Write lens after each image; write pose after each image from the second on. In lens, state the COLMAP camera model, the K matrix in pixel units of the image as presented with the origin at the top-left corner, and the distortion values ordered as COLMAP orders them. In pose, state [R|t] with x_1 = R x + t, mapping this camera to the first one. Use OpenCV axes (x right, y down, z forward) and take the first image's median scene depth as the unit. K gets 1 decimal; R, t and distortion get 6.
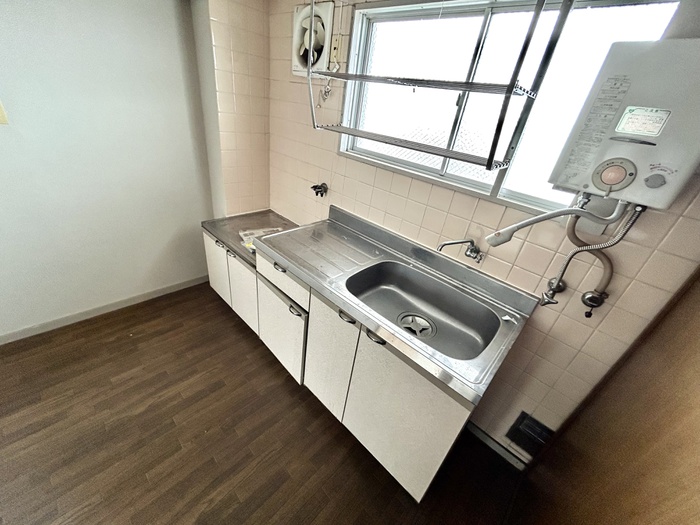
lens RADIAL K [[280.8, 0, 351.0], [0, 280.8, 261.2], [0, 0, 1]] dist [-0.000513, -0.002288]
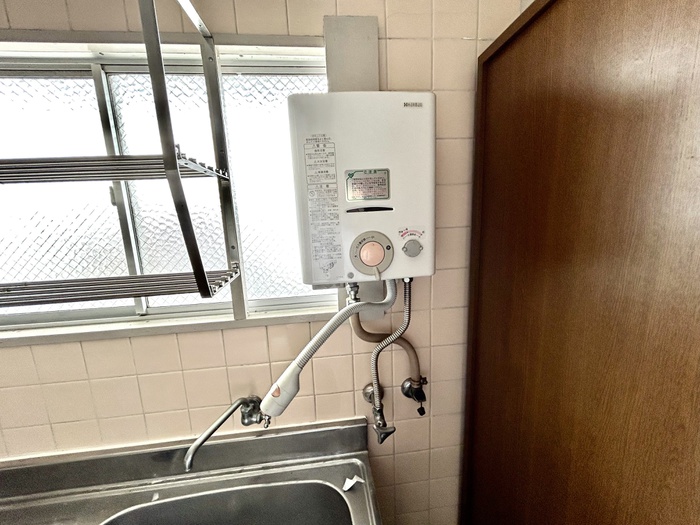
lens RADIAL K [[280.8, 0, 351.0], [0, 280.8, 261.2], [0, 0, 1]] dist [-0.000513, -0.002288]
pose [[0.636516, -0.290664, 0.714397, 0.282933], [0.485901, 0.870457, -0.078770, -0.197036], [-0.598956, 0.397264, 0.695293, 0.402616]]
